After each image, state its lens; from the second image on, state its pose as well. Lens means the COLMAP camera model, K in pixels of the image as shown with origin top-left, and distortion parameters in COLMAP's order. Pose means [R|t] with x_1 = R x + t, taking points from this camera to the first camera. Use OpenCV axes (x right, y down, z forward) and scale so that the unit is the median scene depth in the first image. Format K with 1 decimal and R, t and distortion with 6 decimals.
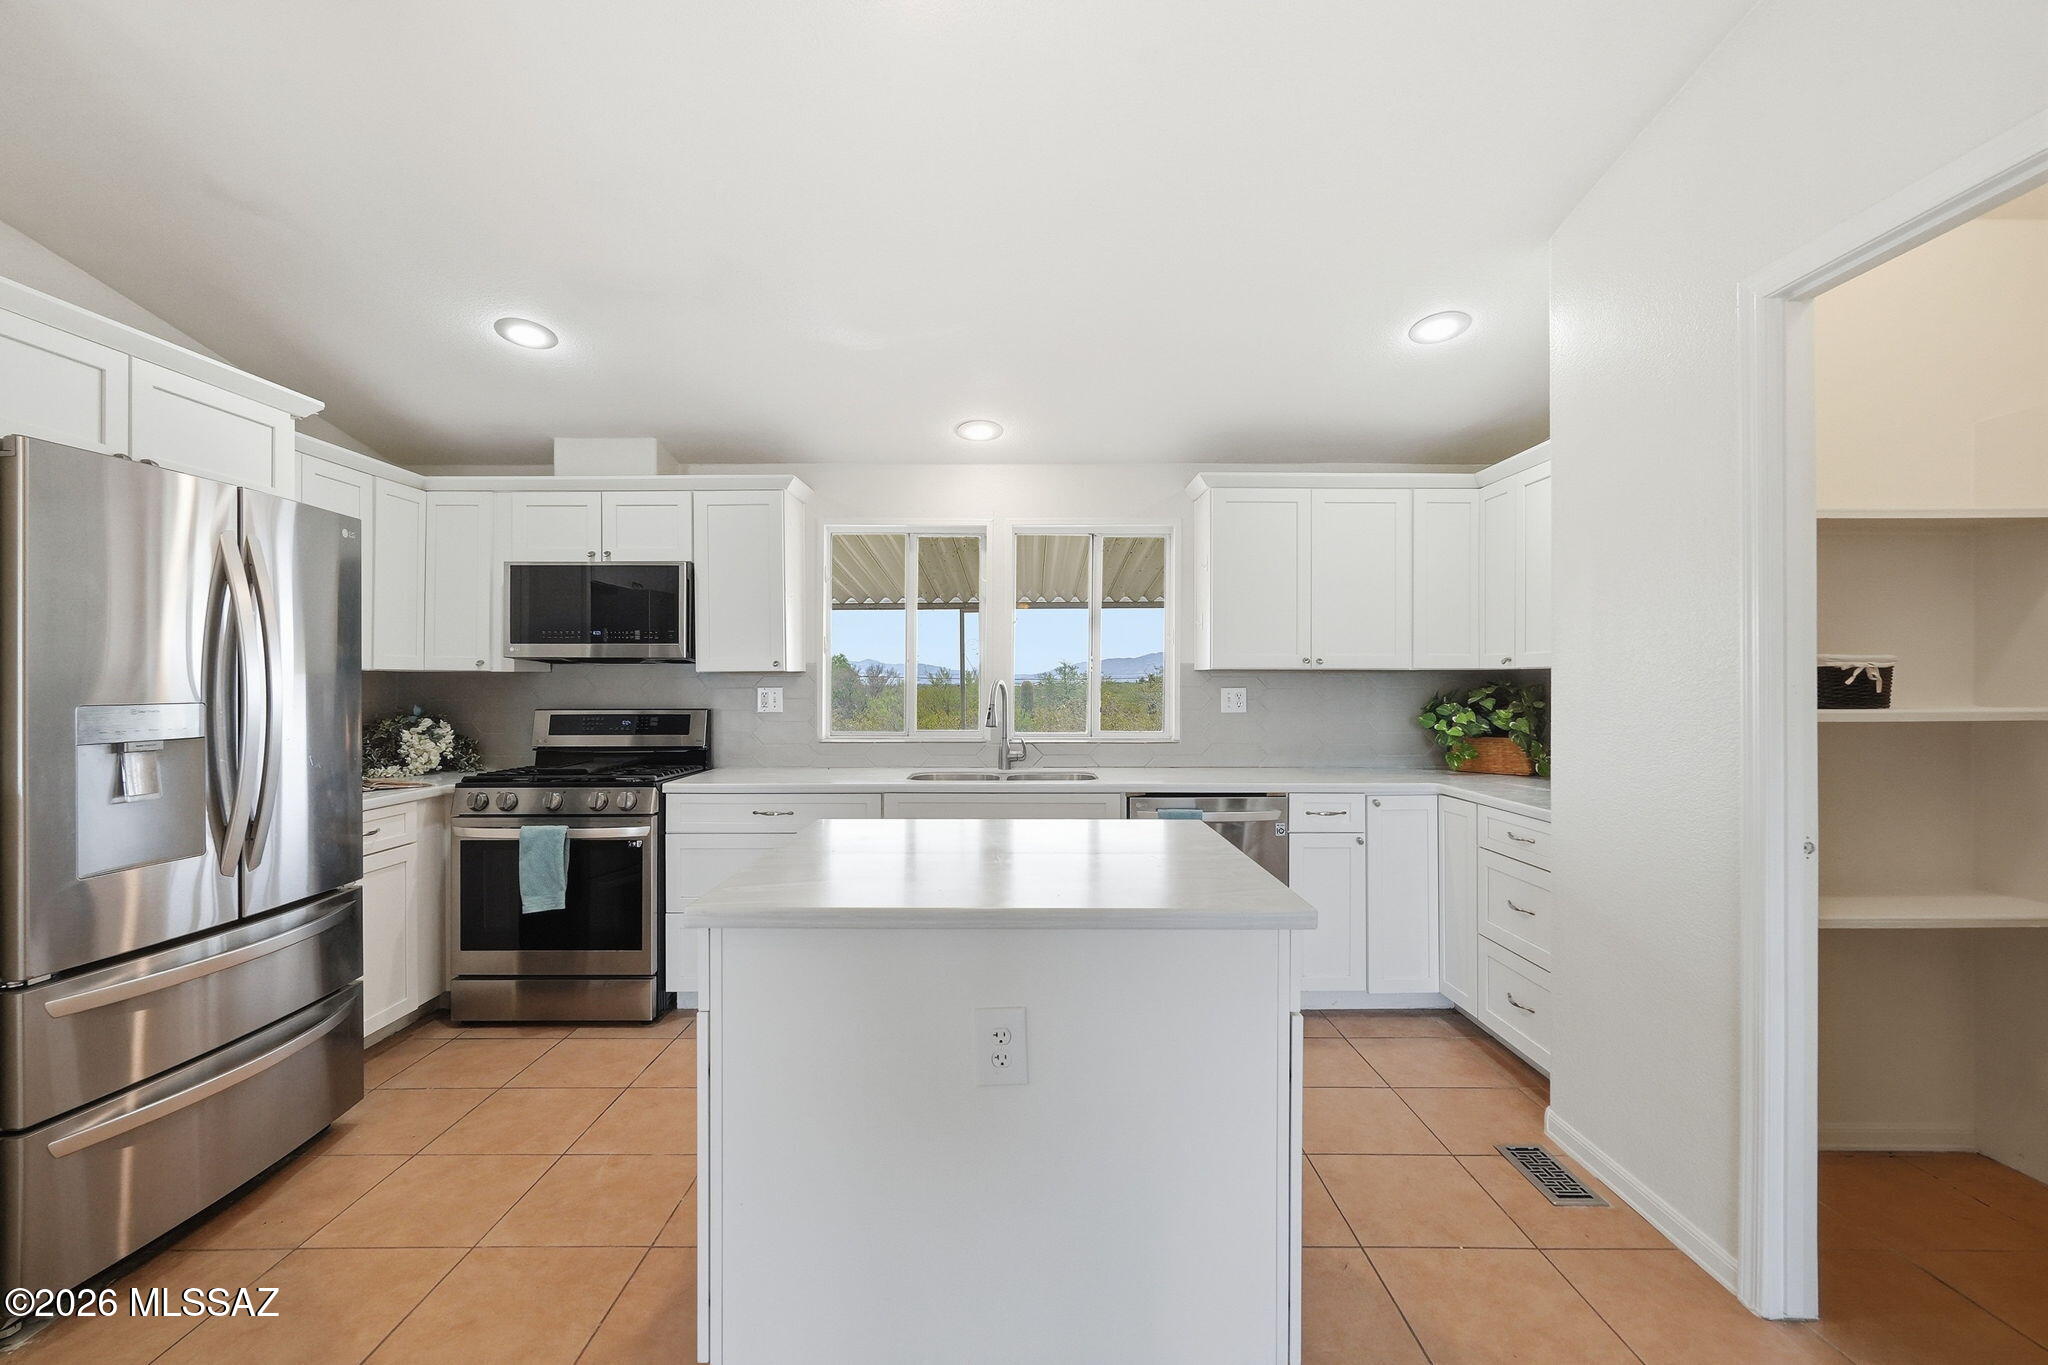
lens RADIAL K [[972.7, 0, 1024.0], [0, 972.7, 682.5], [0, 0, 1]] dist [-0.000048, 0.000546]
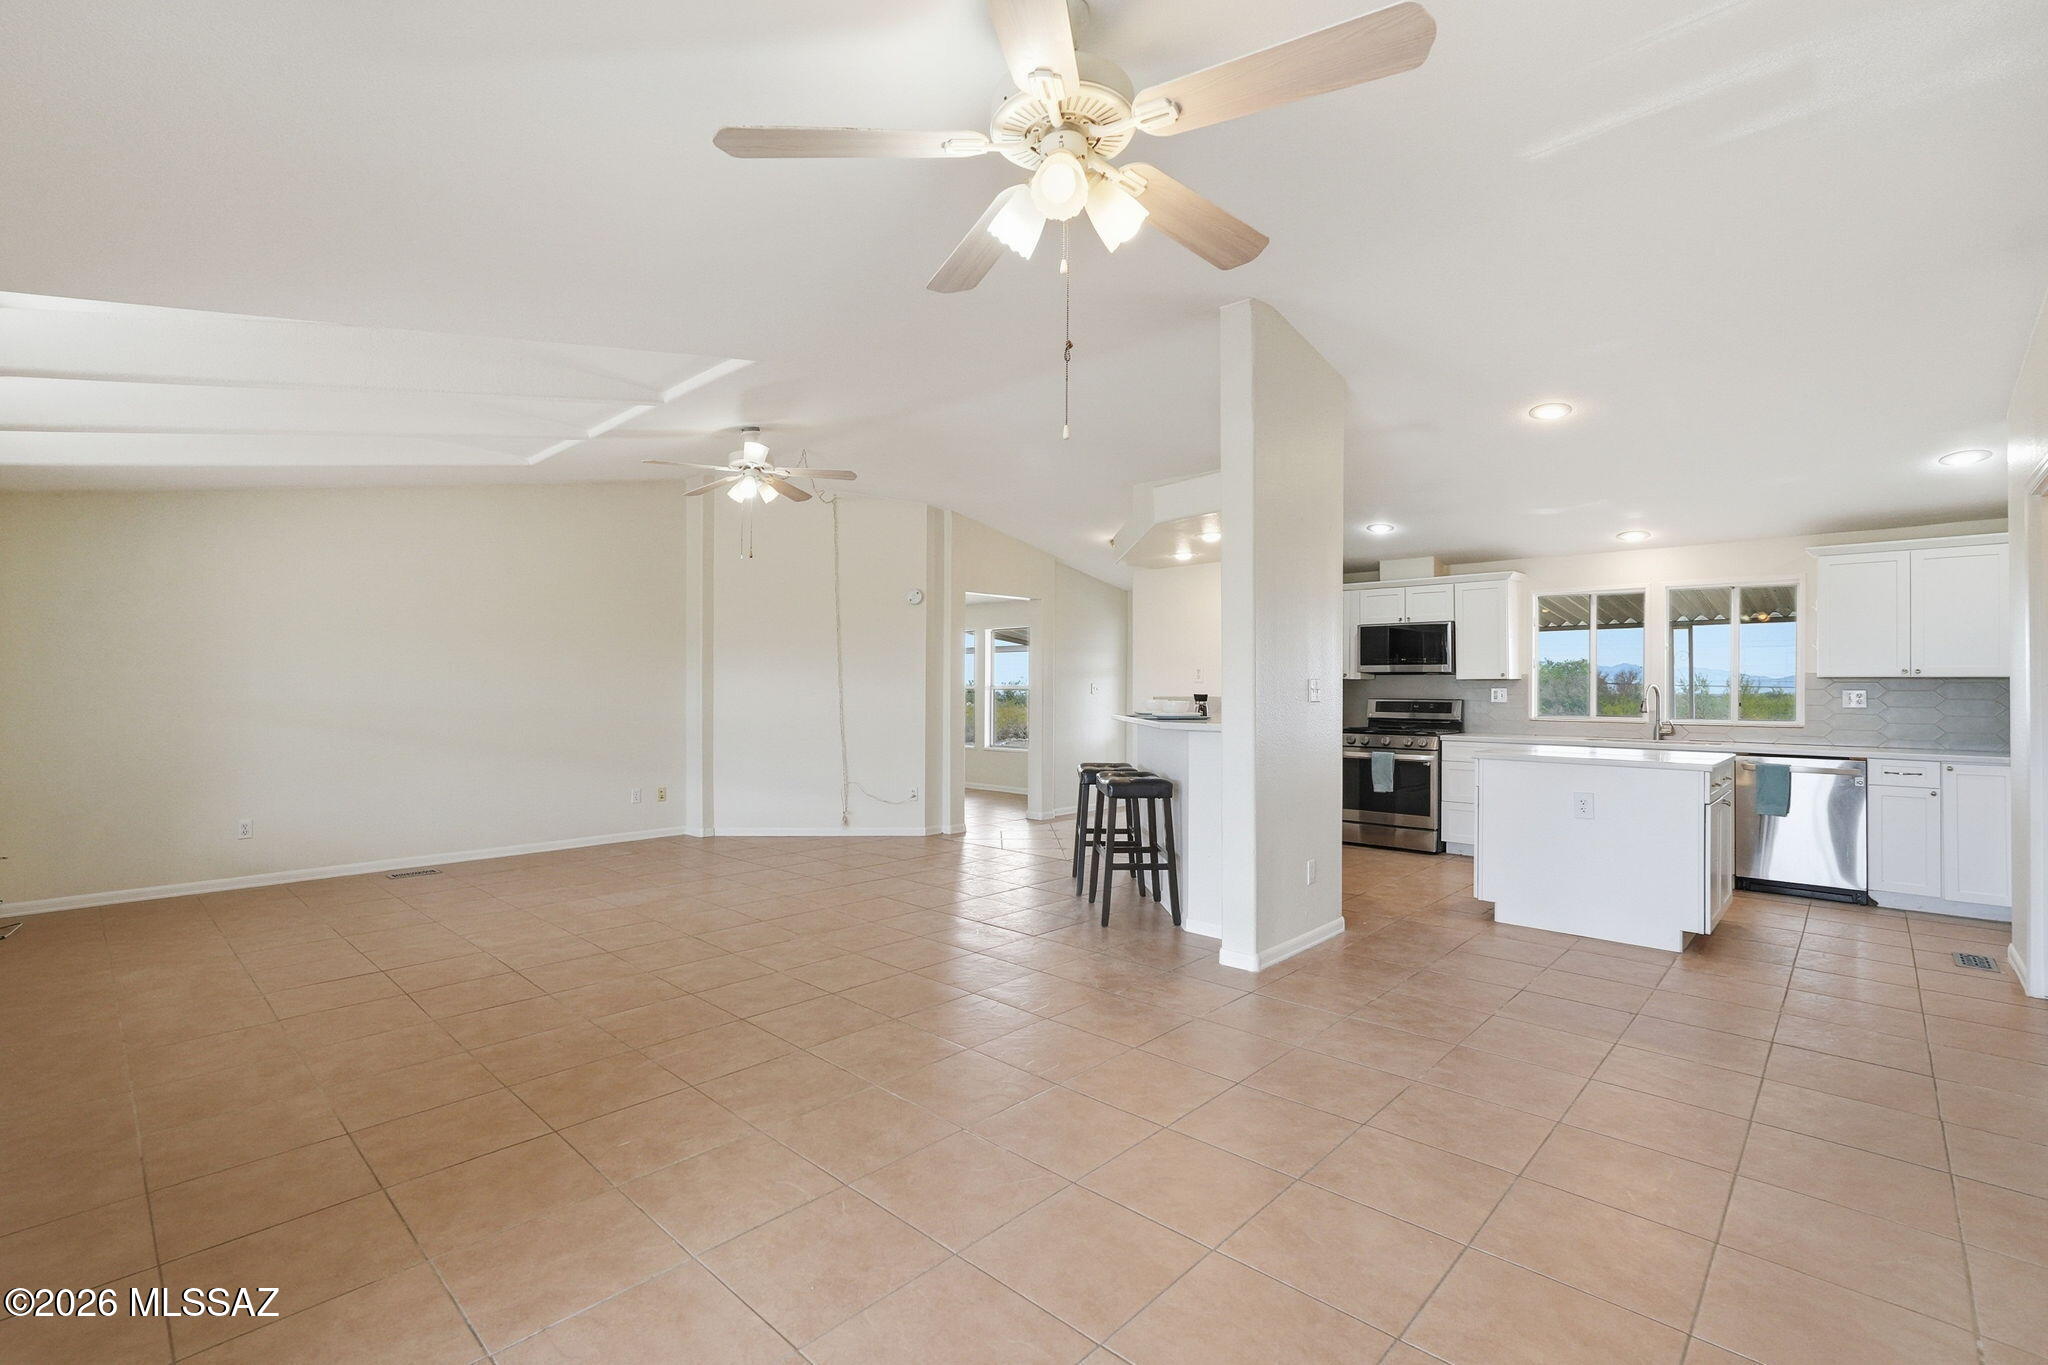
lens RADIAL K [[938.0, 0, 1024.0], [0, 938.0, 682.5], [0, 0, 1]] dist [-0.002915, -0.000664]
pose [[0.750931, 0.000116, -0.660381, 0.230147], [-0.008957, 0.999910, -0.010010, 0.020549], [0.660320, 0.013432, 0.750864, -0.901810]]
